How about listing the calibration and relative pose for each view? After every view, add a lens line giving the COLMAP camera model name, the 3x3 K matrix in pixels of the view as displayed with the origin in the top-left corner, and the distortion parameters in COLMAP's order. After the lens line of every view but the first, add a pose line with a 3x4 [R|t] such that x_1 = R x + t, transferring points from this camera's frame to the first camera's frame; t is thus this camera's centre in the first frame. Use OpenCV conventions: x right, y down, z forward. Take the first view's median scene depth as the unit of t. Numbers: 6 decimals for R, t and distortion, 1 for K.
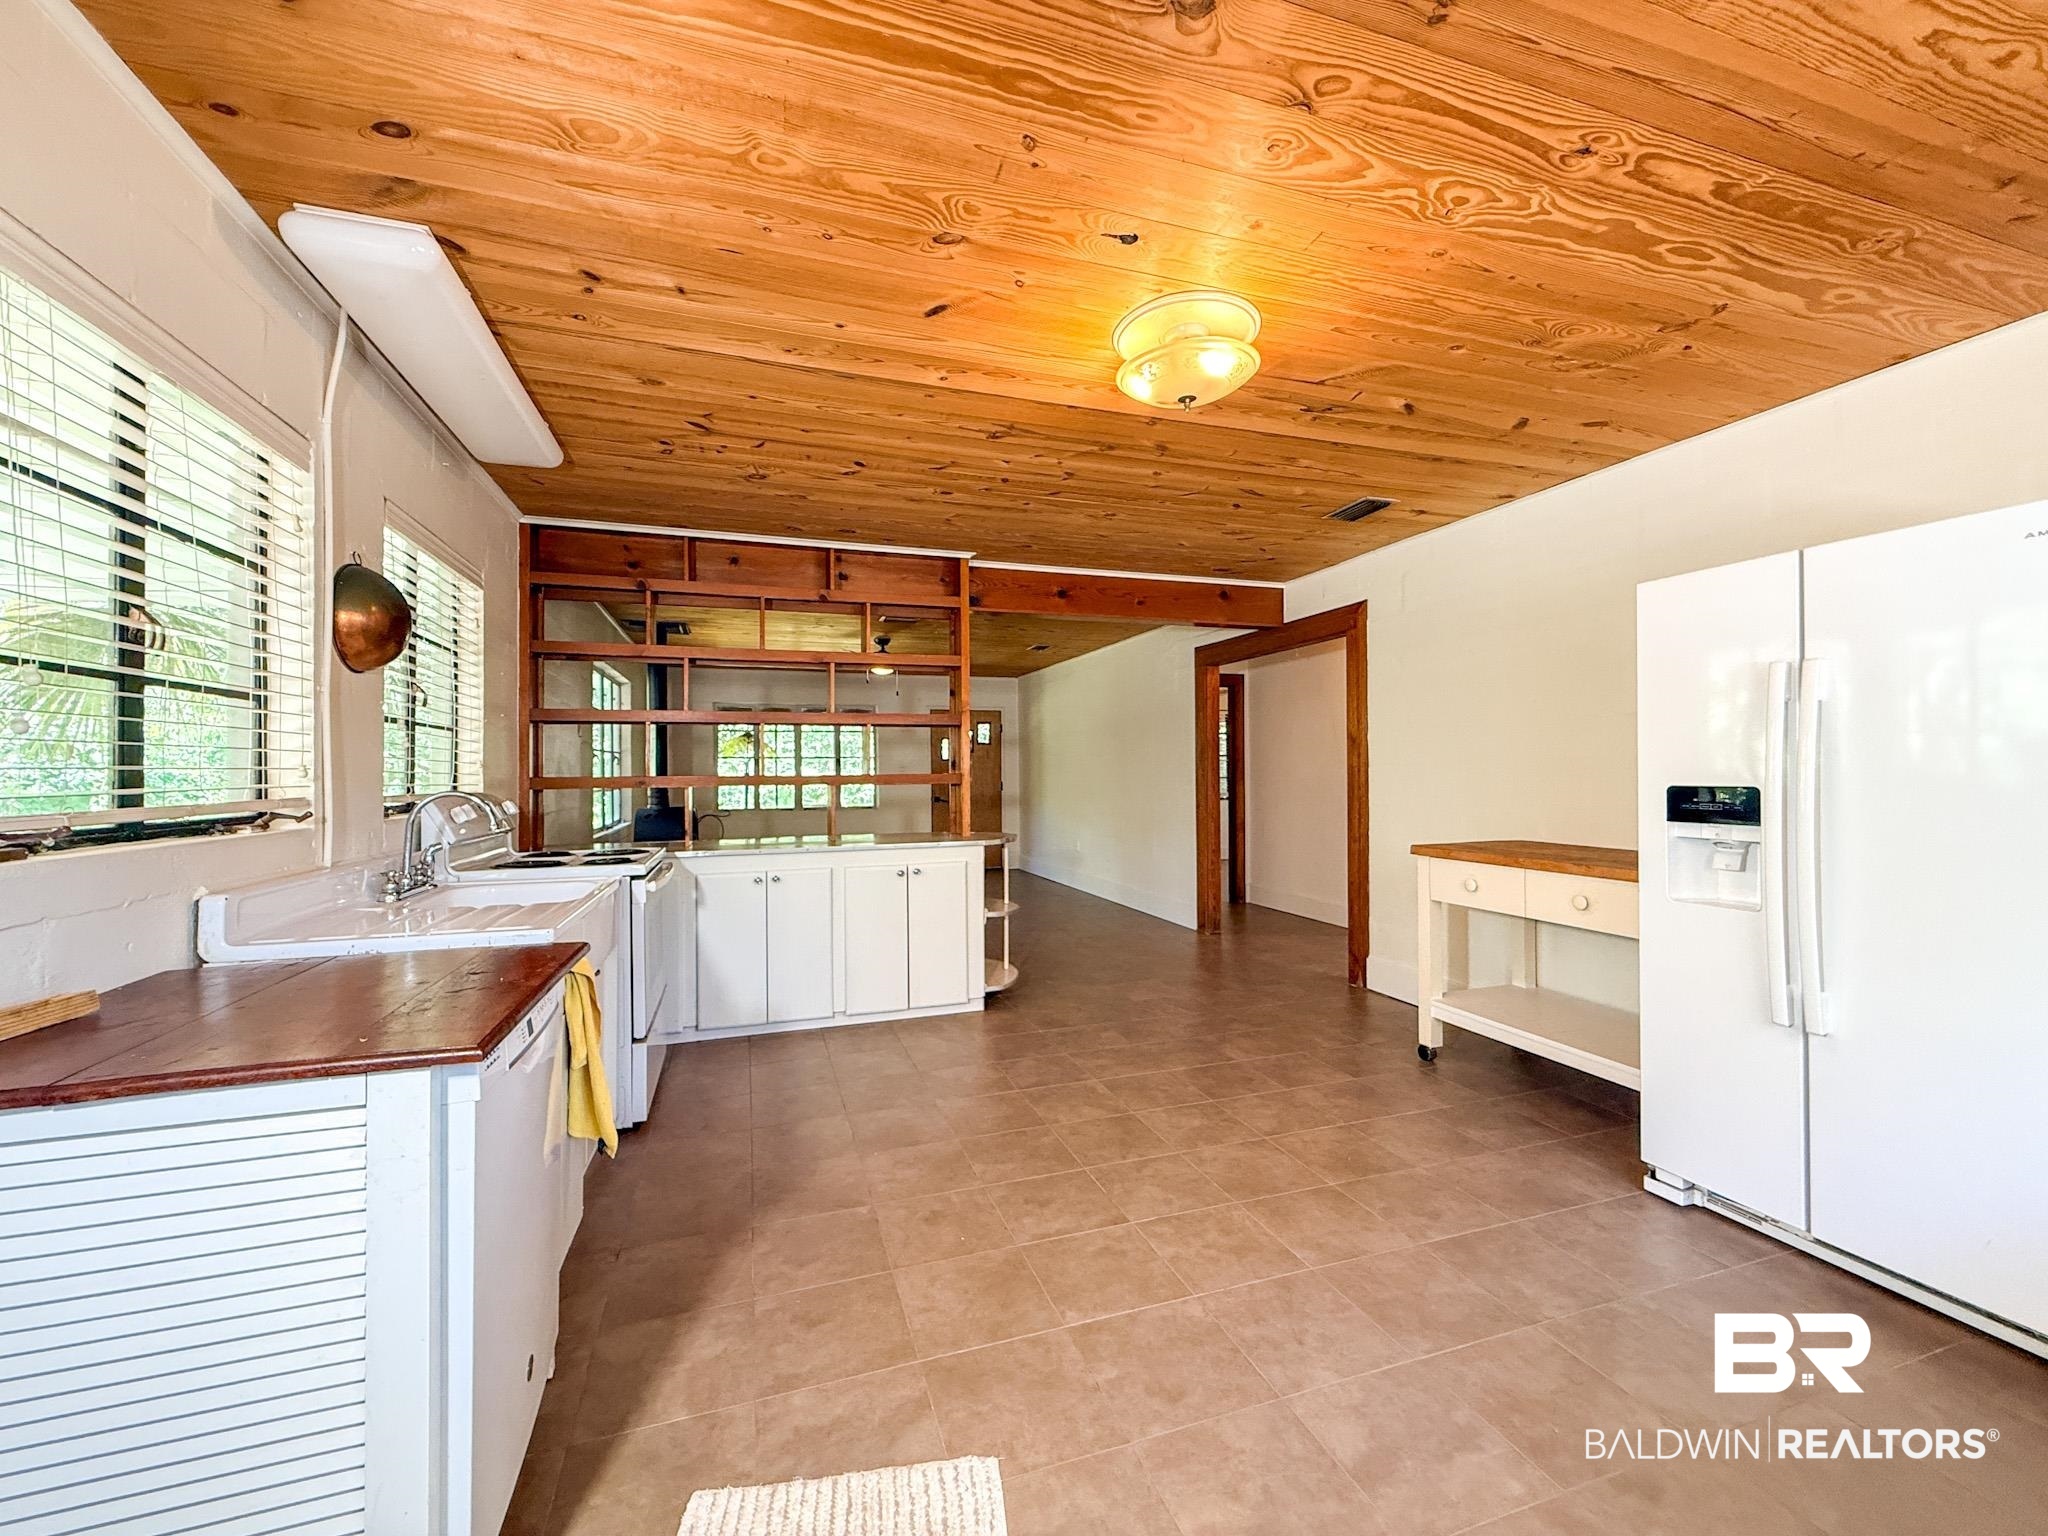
lens RADIAL K [[818.6, 0, 1019.9], [0, 818.6, 766.4], [0, 0, 1]] dist [-0.000141, -0.000343]
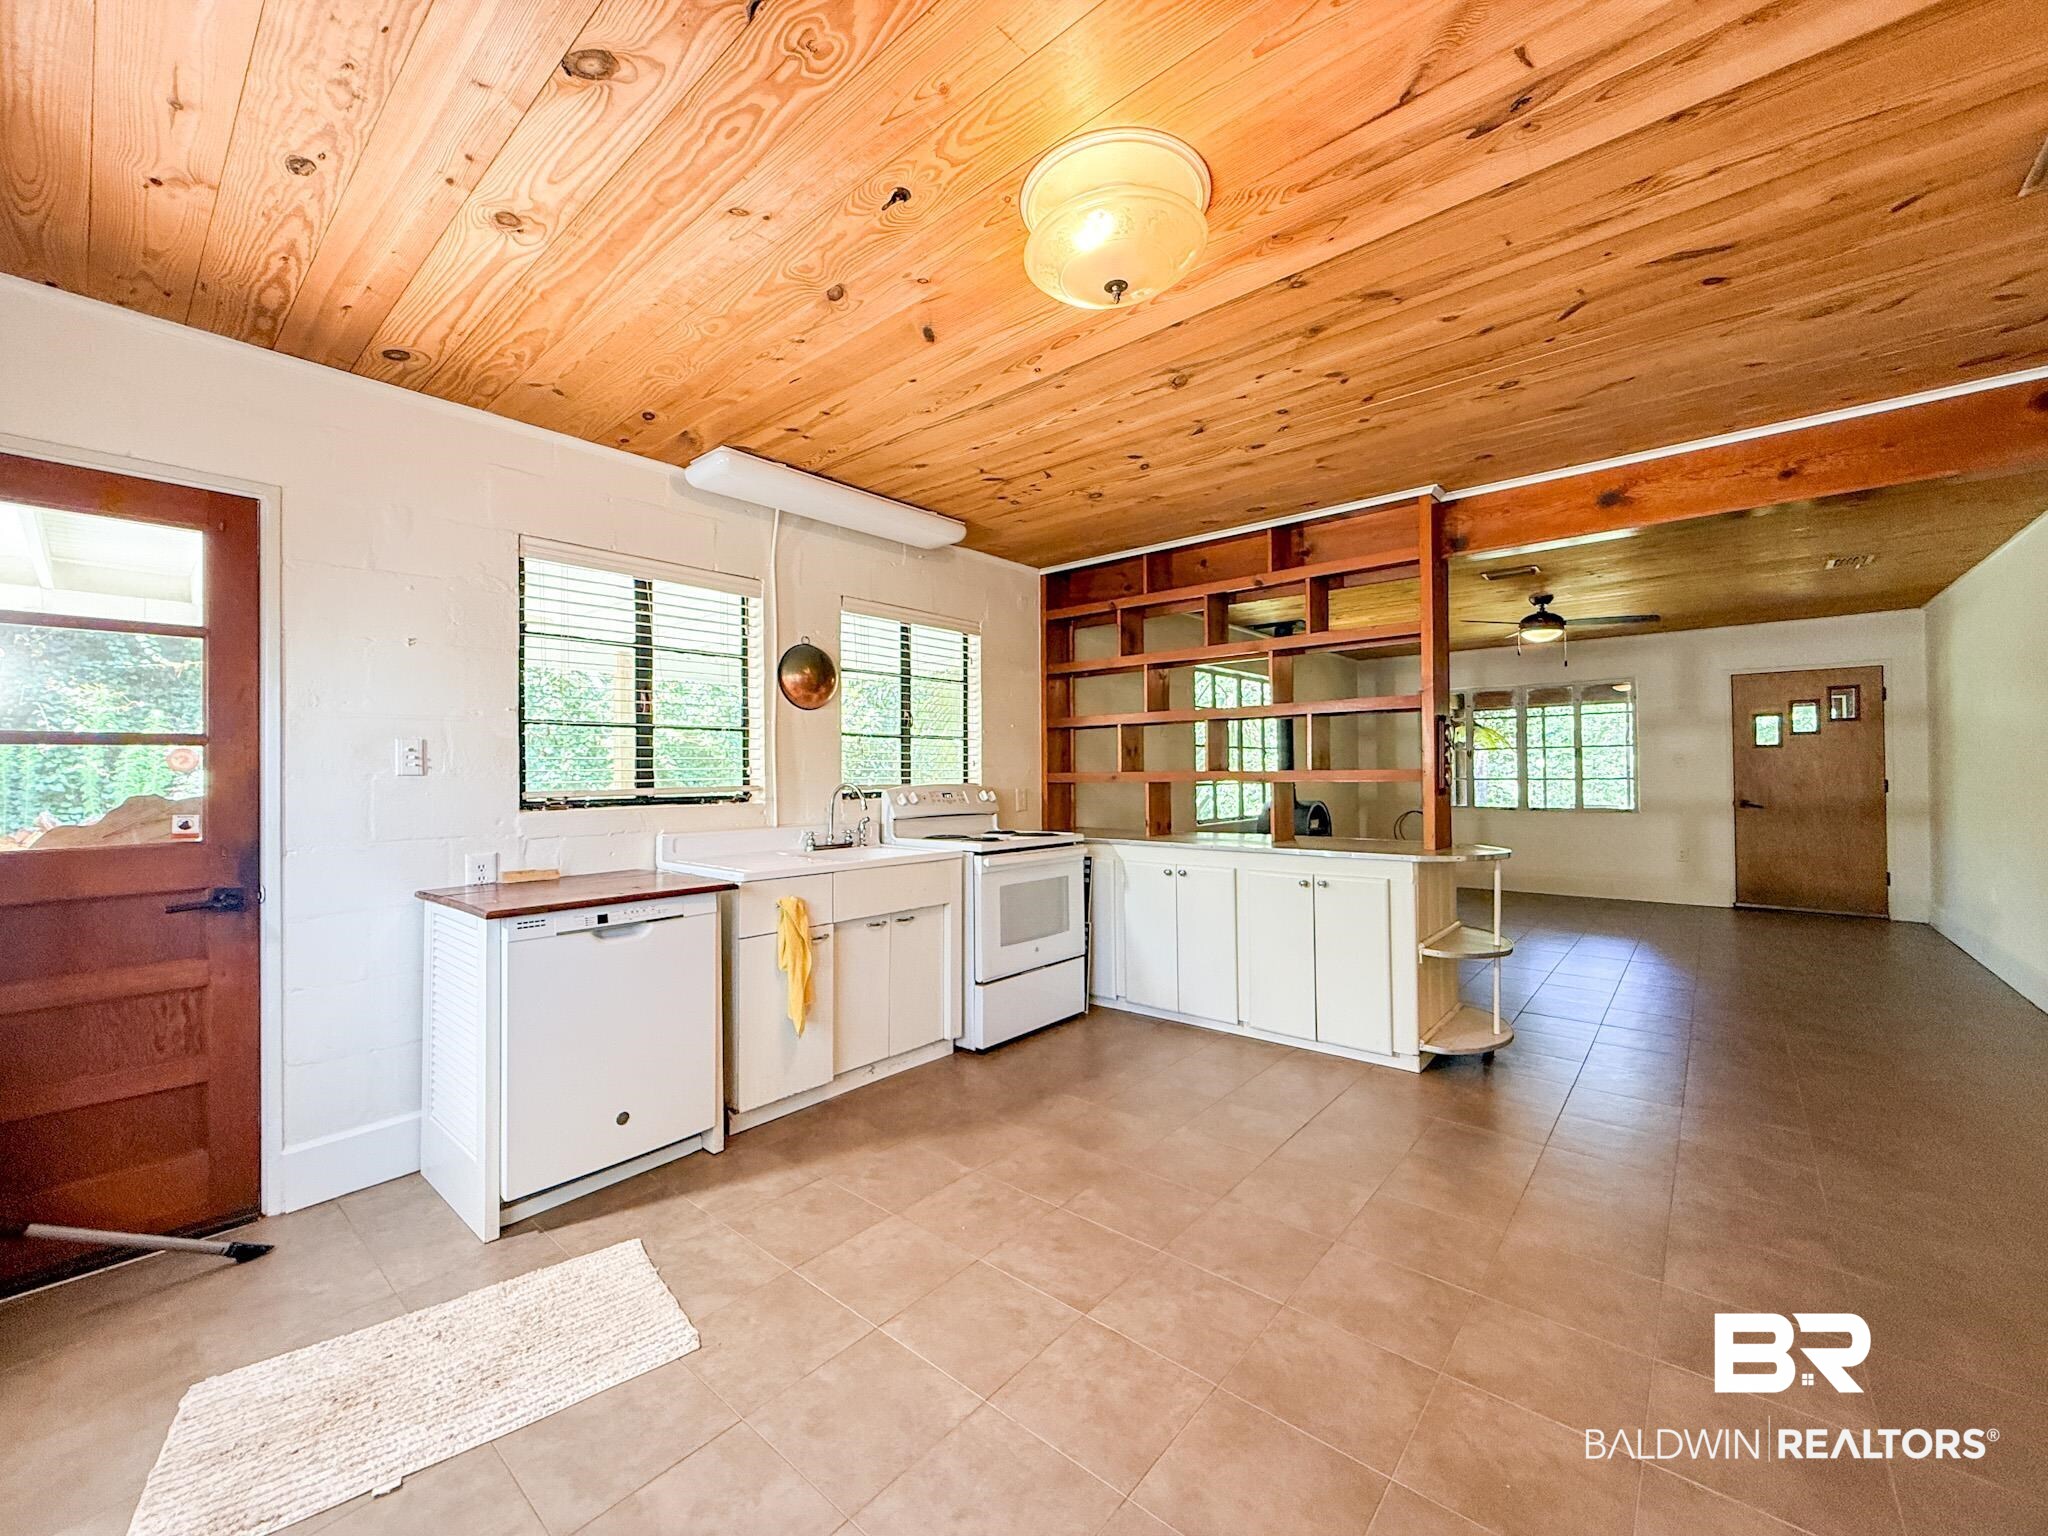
lens RADIAL K [[818.6, 0, 1017.5], [0, 818.6, 767.7], [0, 0, 1]] dist [-0.000141, -0.000343]
pose [[0.510762, -0.001175, -0.859721, 0.713688], [0.012112, 0.999910, 0.005829, -0.003681], [0.859637, -0.013390, 0.510730, 0.457062]]
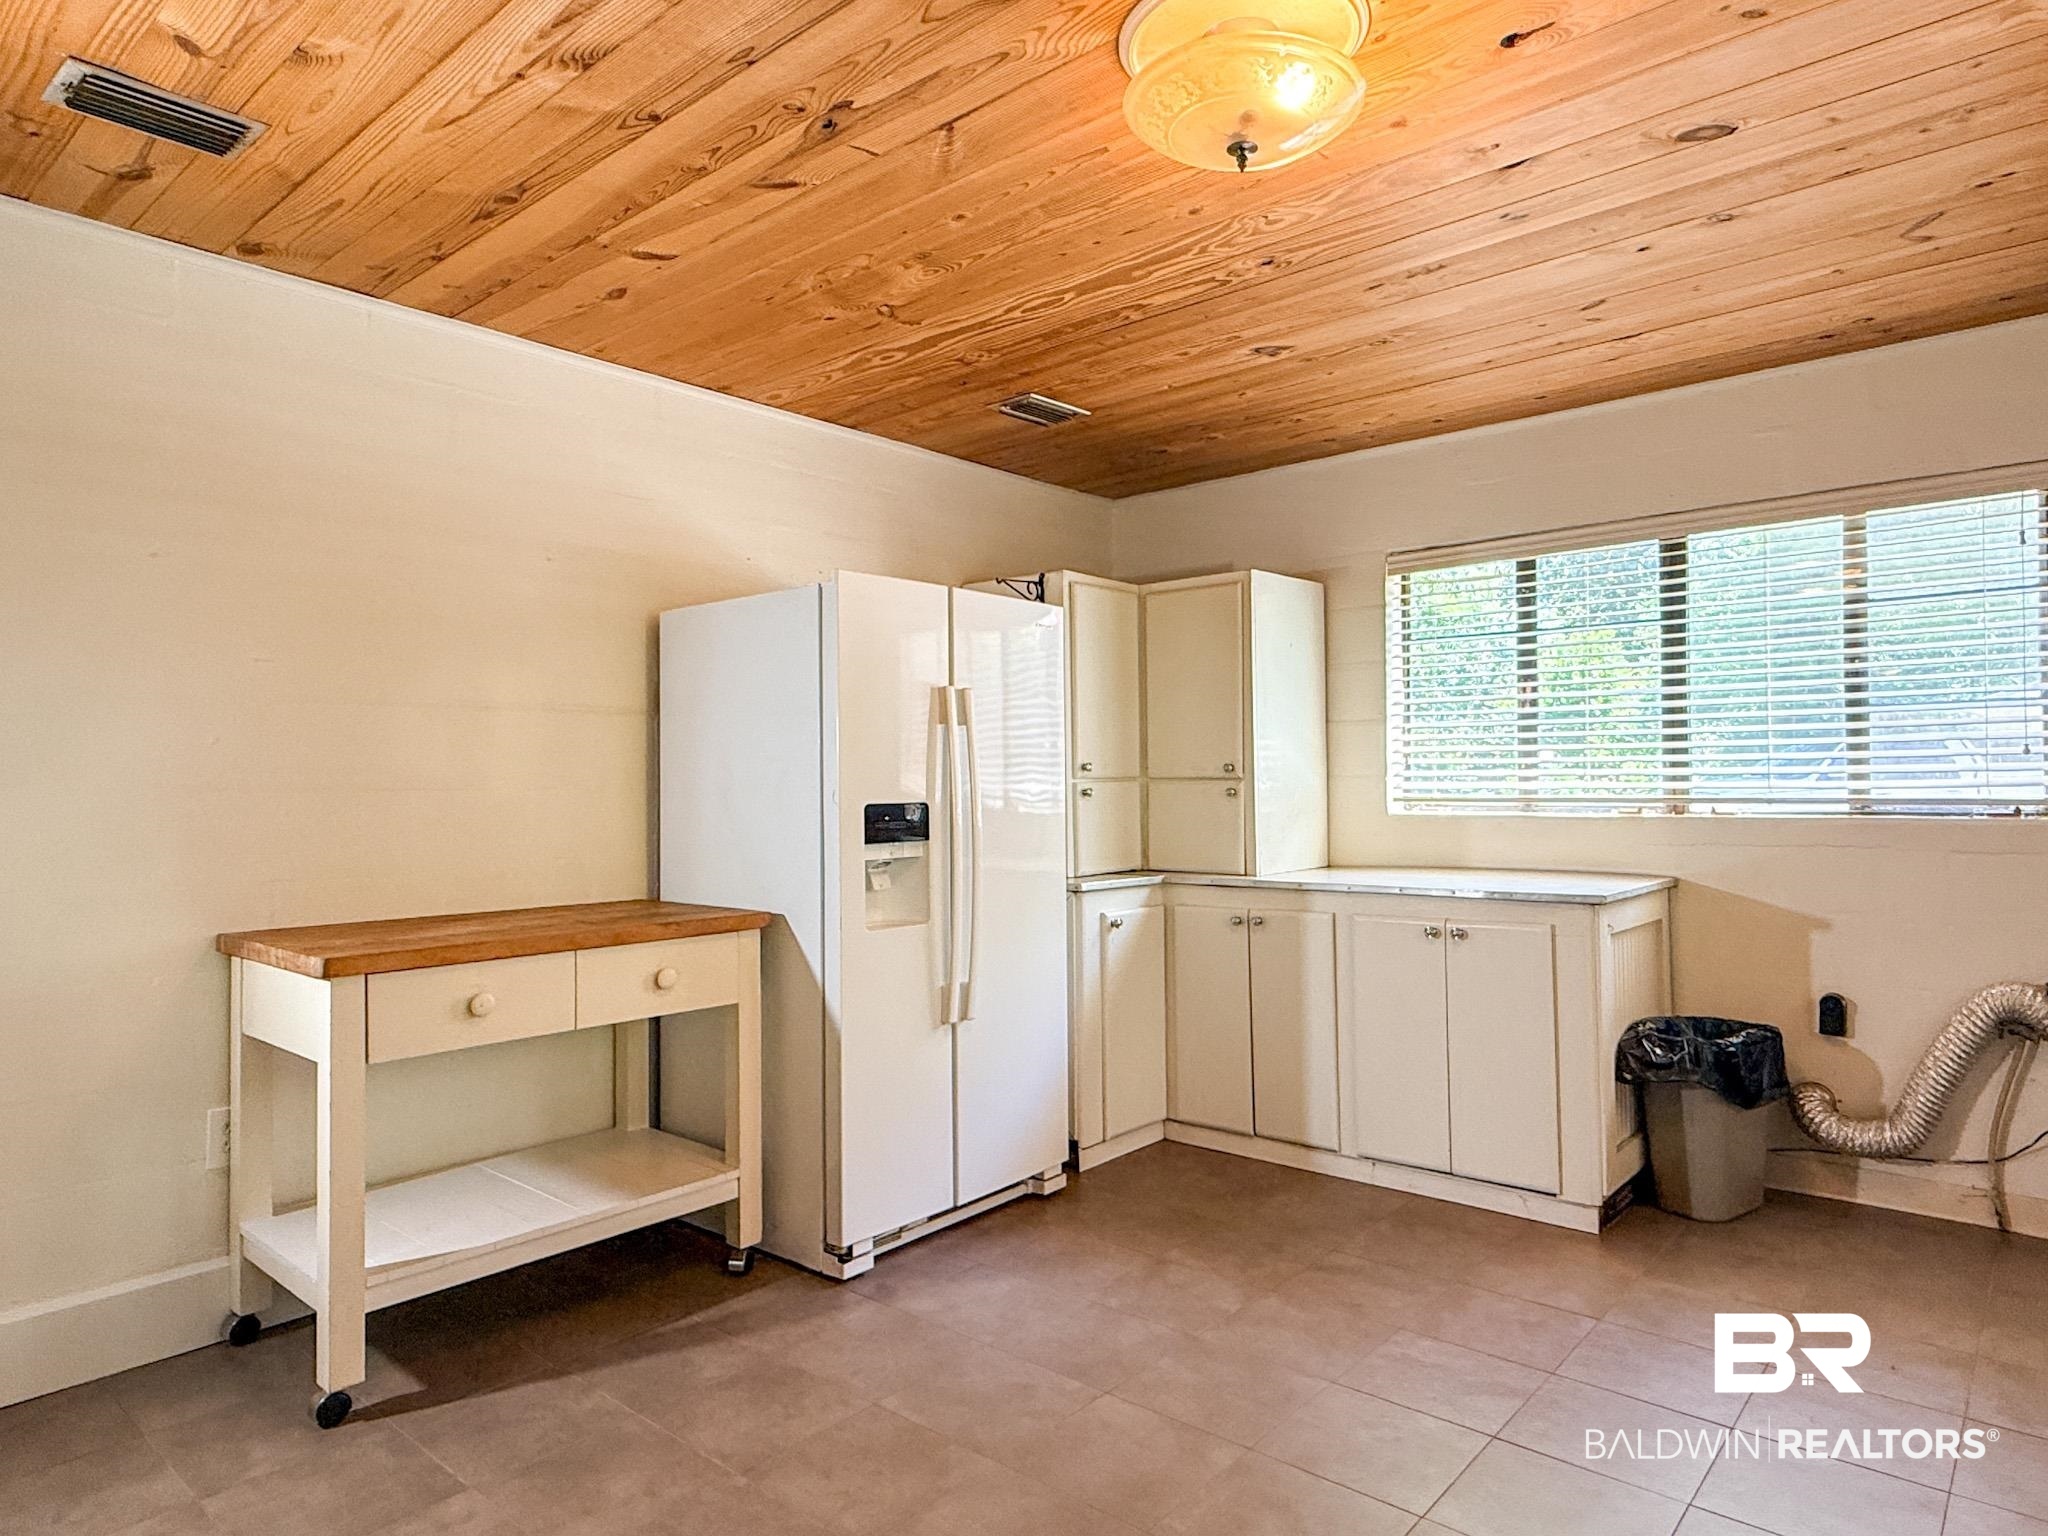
lens RADIAL K [[1223.4, 0, 1013.8], [0, 1223.4, 769.1], [0, 0, 1]] dist [-0.002019, 0.002850]
pose [[-0.503698, 0.020713, 0.863631, -0.403850], [0.006550, 0.999775, -0.020157, 0.010935], [-0.863855, -0.004496, -0.503721, 1.381814]]
